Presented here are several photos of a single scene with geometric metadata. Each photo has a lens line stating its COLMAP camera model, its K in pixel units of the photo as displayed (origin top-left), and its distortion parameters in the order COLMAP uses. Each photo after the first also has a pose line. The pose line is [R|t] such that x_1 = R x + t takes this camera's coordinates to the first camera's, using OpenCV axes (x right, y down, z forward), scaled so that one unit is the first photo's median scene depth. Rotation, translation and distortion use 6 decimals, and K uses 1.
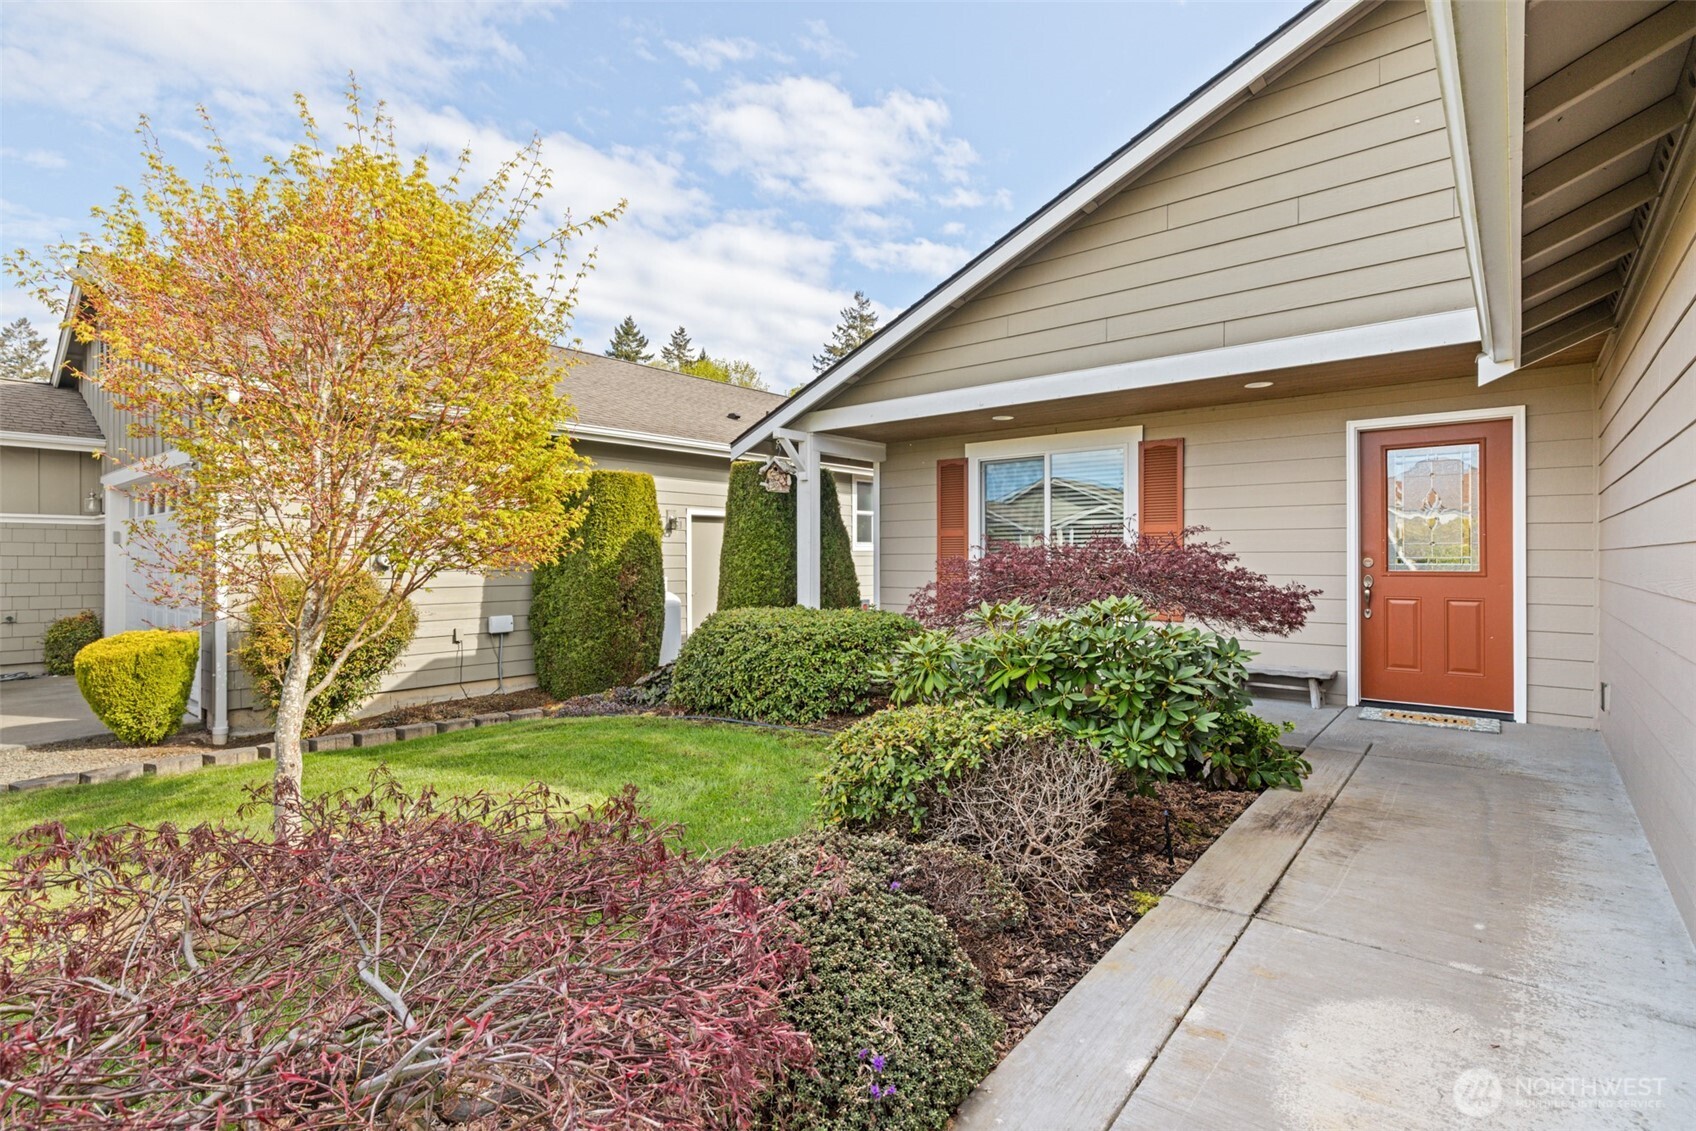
lens RADIAL K [[819.4, 0, 831.3], [0, 819.4, 561.8], [0, 0, 1]] dist [0.004106, -0.000776]
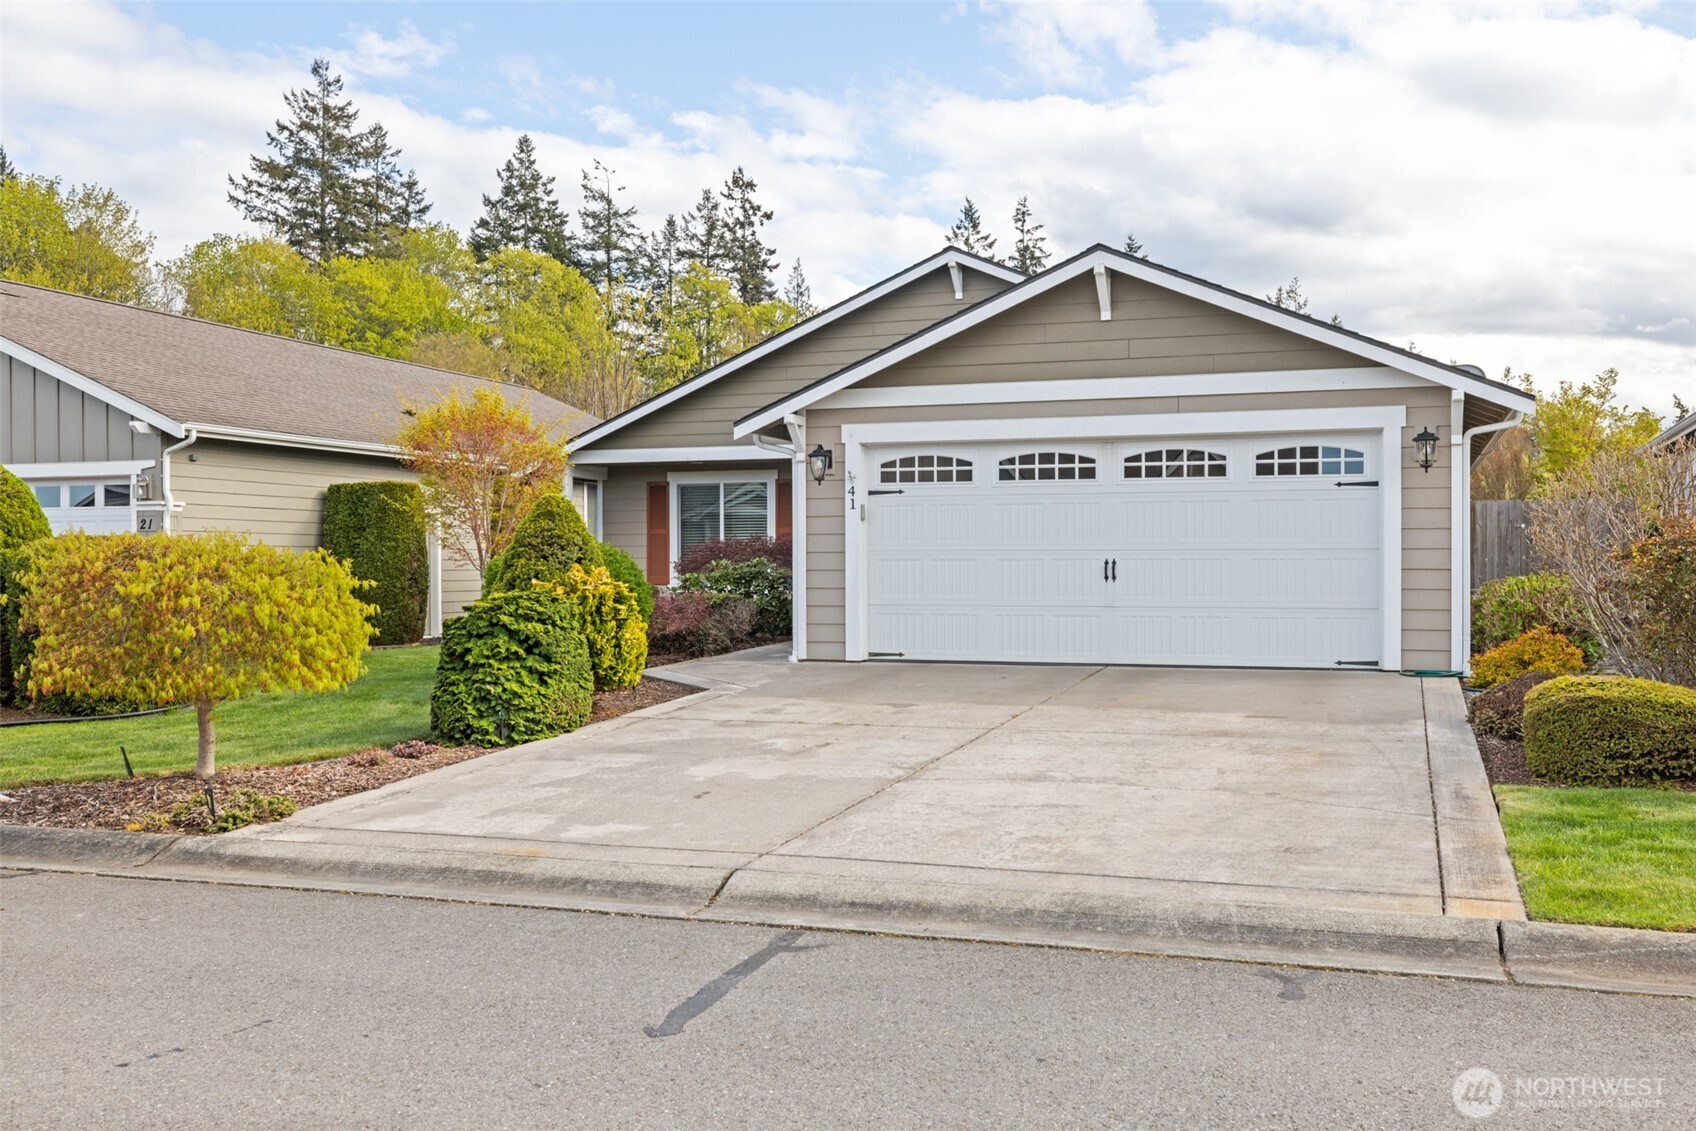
lens RADIAL K [[1673.7, 0, 854.5], [0, 1673.7, 577.3], [0, 0, 1]] dist [-0.098455, 0.000000]
pose [[0.930156, -0.000864, 0.367164, -0.037084], [0.000924, 1.000000, 0.000013, 0.002757], [-0.367164, 0.000327, 0.930156, -0.113697]]
